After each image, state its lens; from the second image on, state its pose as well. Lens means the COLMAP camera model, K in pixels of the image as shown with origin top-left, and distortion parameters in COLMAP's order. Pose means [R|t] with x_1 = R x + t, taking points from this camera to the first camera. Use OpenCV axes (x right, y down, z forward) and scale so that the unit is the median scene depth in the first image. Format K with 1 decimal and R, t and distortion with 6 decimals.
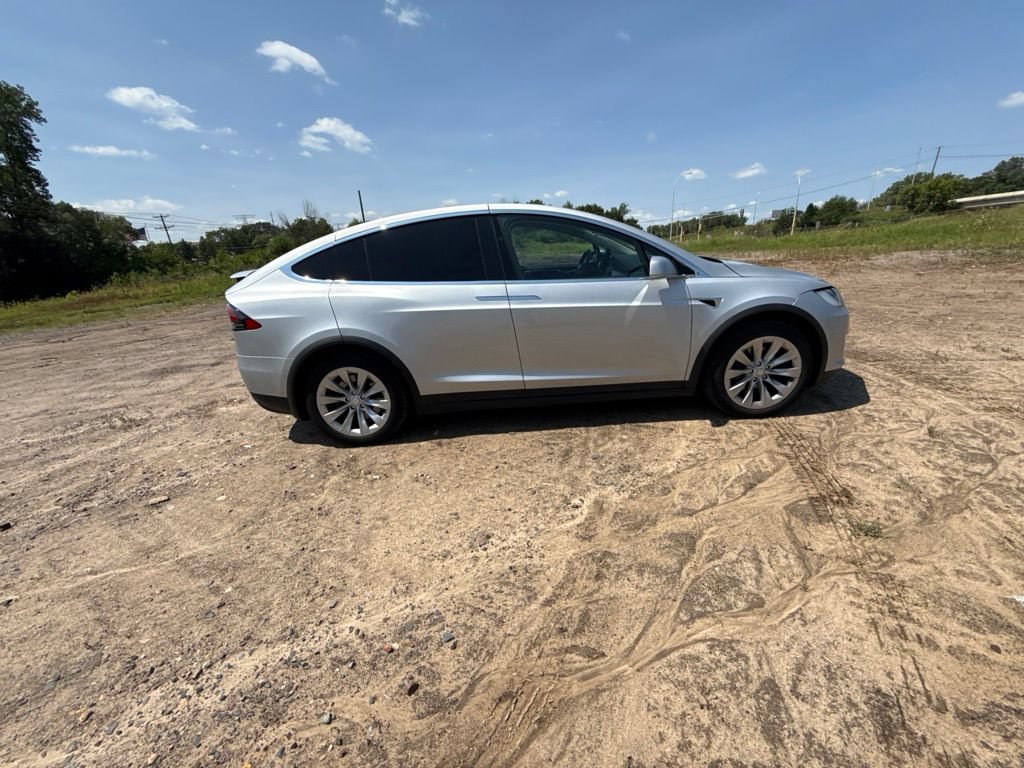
lens RADIAL K [[406.8, 0, 512.4], [0, 406.8, 384.9], [0, 0, 1]] dist [-0.001436, 0.000008]
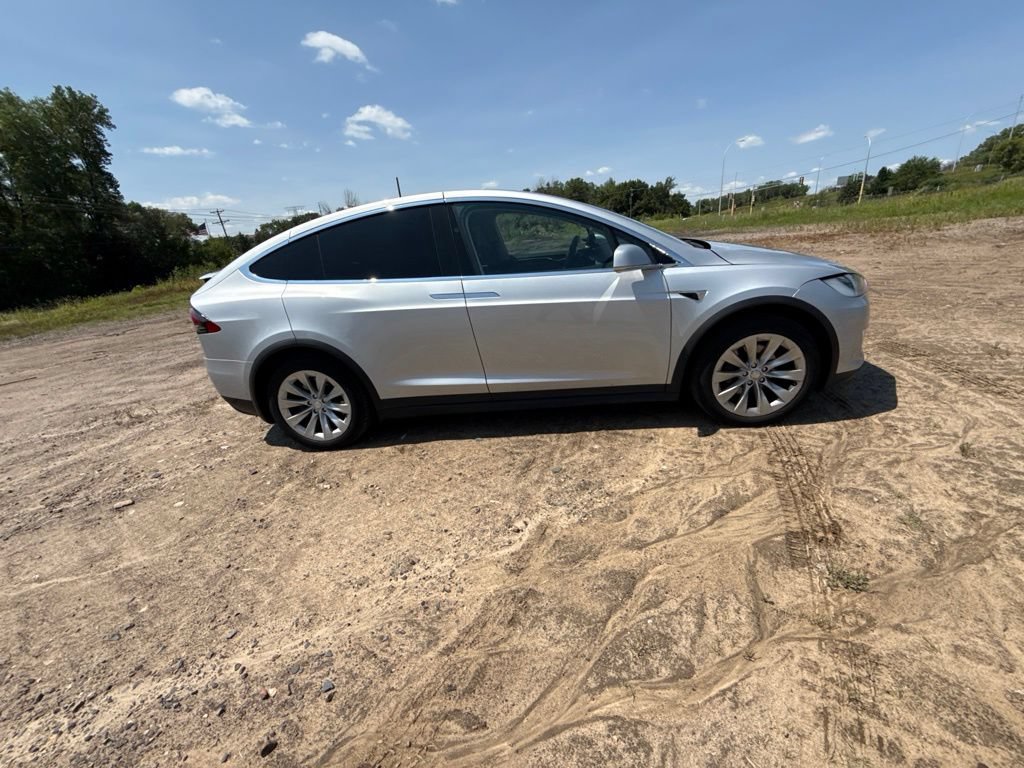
lens RADIAL K [[406.8, 0, 512.4], [0, 406.8, 384.9], [0, 0, 1]] dist [-0.001436, 0.000008]
pose [[0.995033, 0.000426, -0.099544, 0.215114], [0.003514, 0.999217, 0.039401, -0.054268], [0.099483, -0.039555, 0.994253, 0.103904]]
